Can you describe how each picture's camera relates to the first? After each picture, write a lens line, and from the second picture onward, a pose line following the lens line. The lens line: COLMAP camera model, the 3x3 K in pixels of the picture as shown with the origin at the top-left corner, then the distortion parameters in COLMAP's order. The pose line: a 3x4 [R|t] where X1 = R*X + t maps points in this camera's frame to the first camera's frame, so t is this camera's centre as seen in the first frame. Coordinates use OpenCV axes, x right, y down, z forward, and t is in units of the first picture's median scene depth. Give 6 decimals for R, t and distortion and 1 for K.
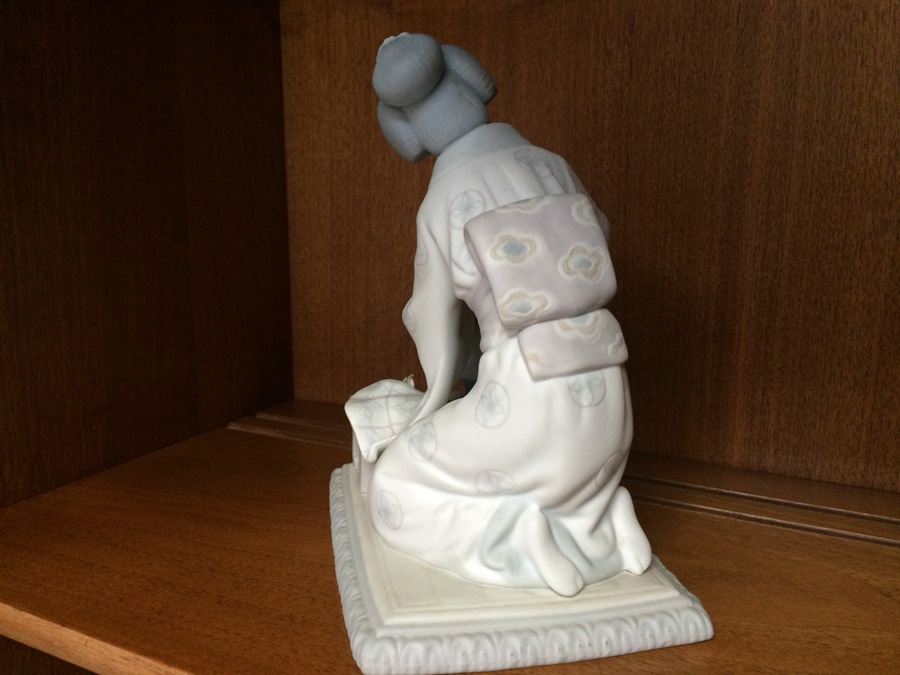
lens RADIAL K [[767.5, 0, 450.0], [0, 767.5, 337.5], [0, 0, 1]] dist [0.062478, -0.108117]
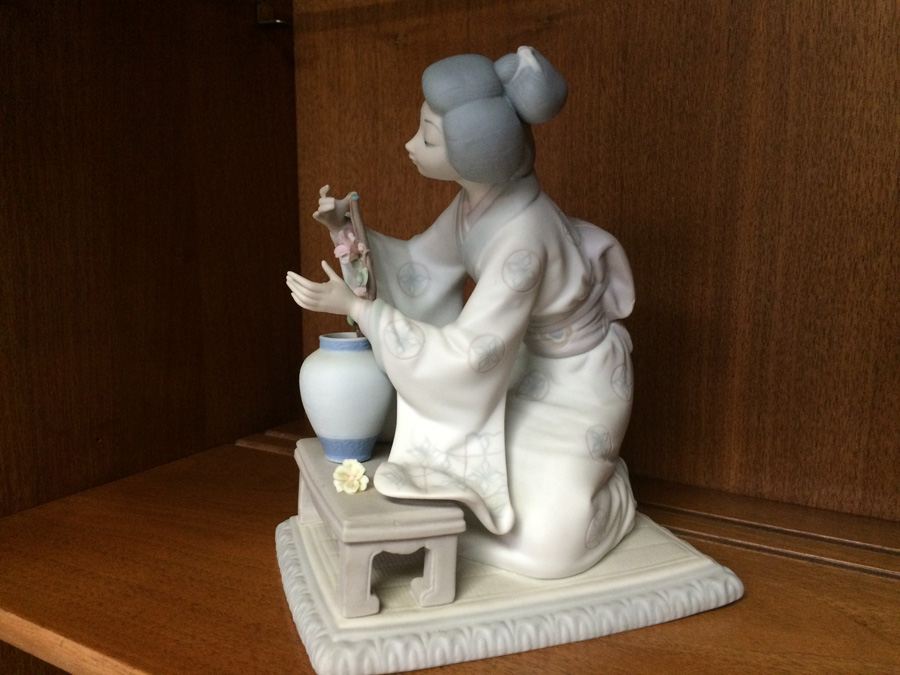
lens RADIAL K [[767.5, 0, 450.0], [0, 767.5, 337.5], [0, 0, 1]] dist [0.062478, -0.108117]
pose [[0.997898, 0.008626, -0.064230, 0.075261], [-0.010819, 0.999368, -0.033874, 0.007425], [0.063897, 0.034498, 0.997360, -0.014538]]
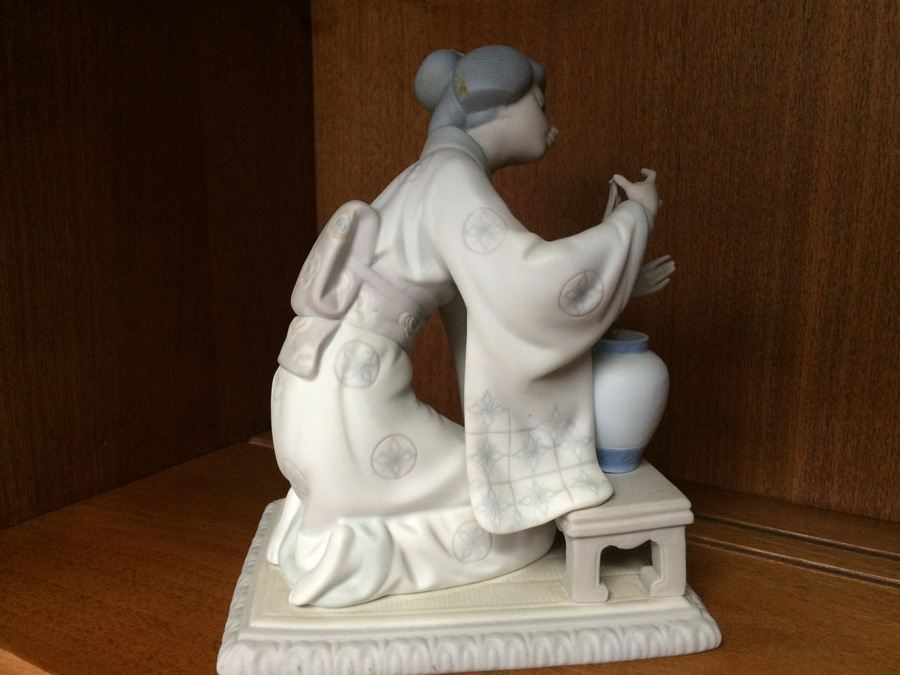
lens RADIAL K [[767.5, 0, 450.0], [0, 767.5, 337.5], [0, 0, 1]] dist [0.062478, -0.108117]
pose [[0.997936, 0.015099, -0.062410, 0.021374], [-0.015119, 0.999886, 0.000140, -0.020630], [0.062405, 0.000804, 0.998051, 0.072827]]
